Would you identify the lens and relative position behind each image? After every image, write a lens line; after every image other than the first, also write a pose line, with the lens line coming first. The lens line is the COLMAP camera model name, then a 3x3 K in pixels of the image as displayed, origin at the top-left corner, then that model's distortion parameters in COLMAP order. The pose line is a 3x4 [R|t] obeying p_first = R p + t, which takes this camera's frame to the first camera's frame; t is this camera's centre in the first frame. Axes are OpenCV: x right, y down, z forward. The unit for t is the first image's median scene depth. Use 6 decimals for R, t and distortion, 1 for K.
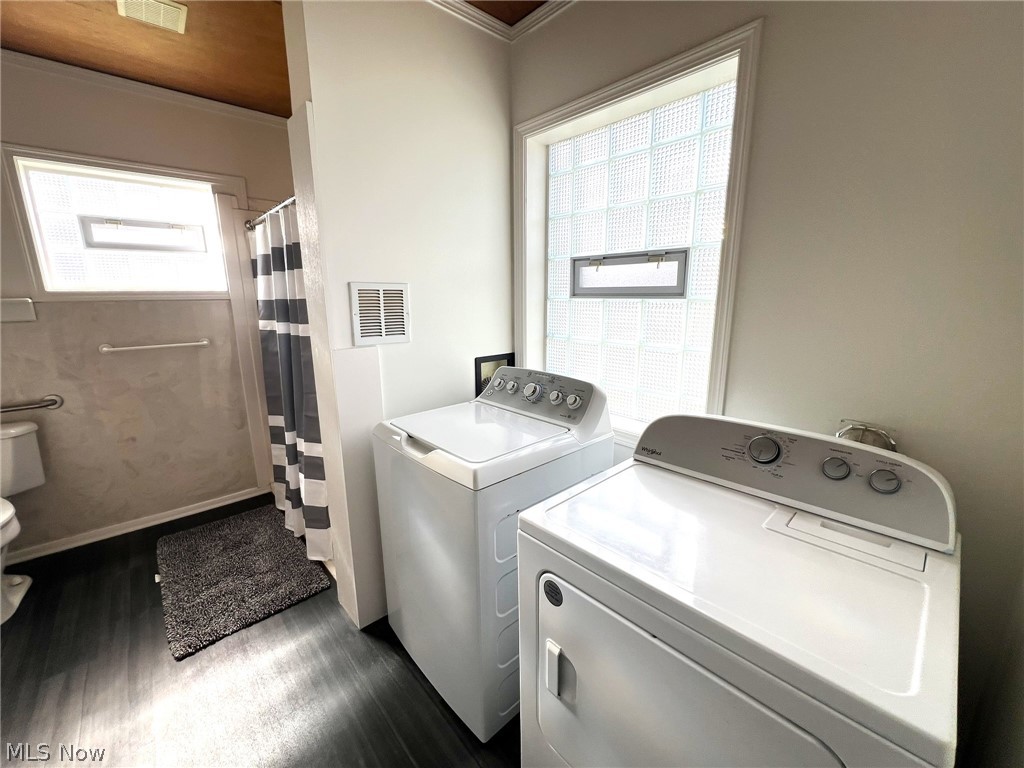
lens RADIAL K [[411.1, 0, 509.2], [0, 411.1, 383.9], [0, 0, 1]] dist [0.000172, -0.000684]
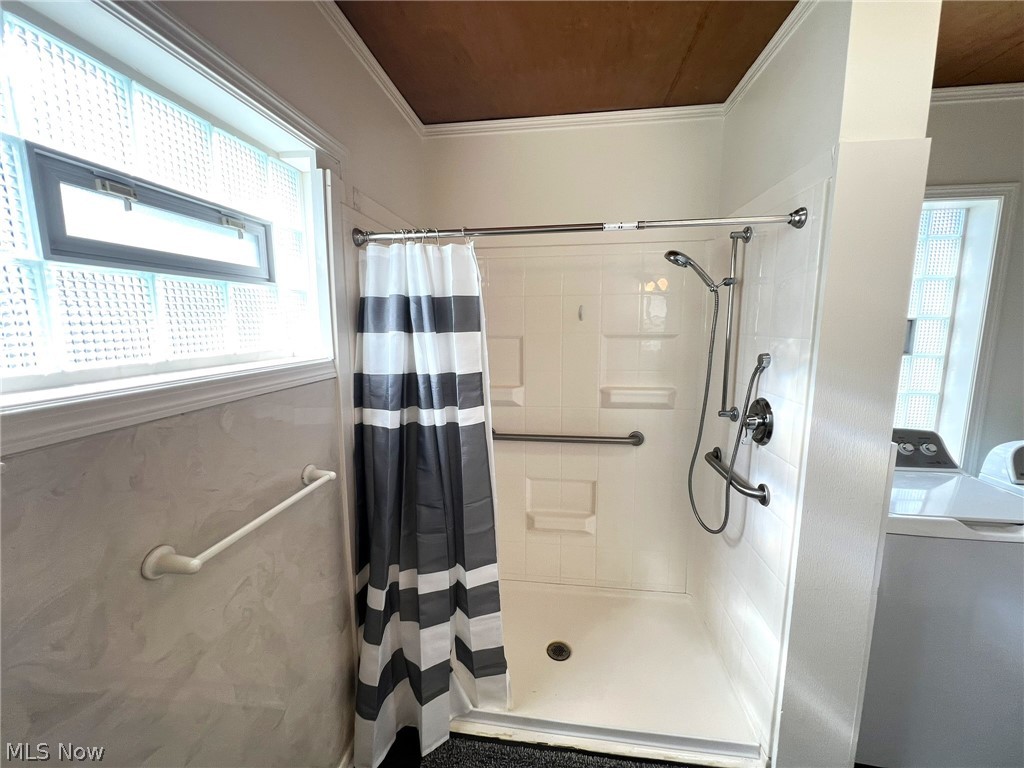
lens RADIAL K [[409.6, 0, 510.2], [0, 409.6, 382.4], [0, 0, 1]] dist [-0.005329, 0.000003]
pose [[0.761734, -0.095174, 0.640862, -0.957872], [0.130560, 0.991408, -0.007952, -0.191328], [-0.634599, 0.089728, 0.767615, 0.560989]]
